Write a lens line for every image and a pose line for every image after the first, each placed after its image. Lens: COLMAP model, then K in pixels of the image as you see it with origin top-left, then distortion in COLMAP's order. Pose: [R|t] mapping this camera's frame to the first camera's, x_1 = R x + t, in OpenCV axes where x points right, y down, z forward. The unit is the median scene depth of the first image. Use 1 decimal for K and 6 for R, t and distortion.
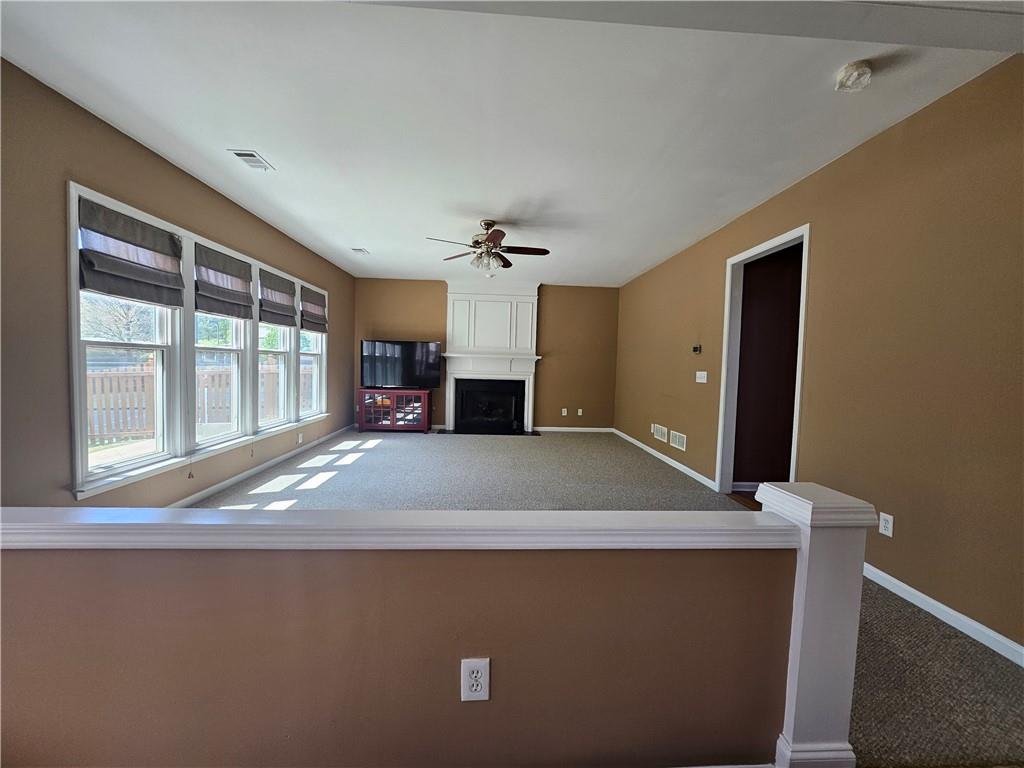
lens RADIAL K [[401.4, 0, 514.5], [0, 401.4, 387.9], [0, 0, 1]] dist [-0.008323, 0.000228]
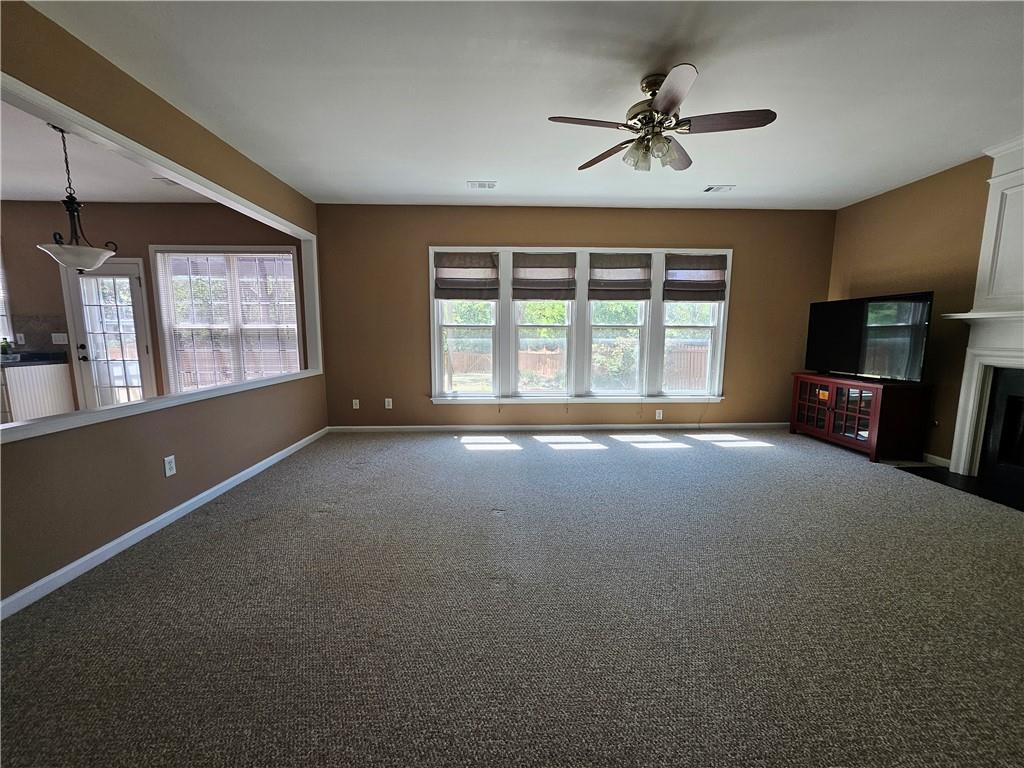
lens RADIAL K [[401.4, 0, 514.5], [0, 401.4, 387.9], [0, 0, 1]] dist [-0.008323, 0.000228]
pose [[-0.014161, 0.104343, -0.994441, 0.580401], [-0.061382, 0.992574, 0.105022, -0.025246], [0.998014, 0.062528, -0.007651, 0.873023]]
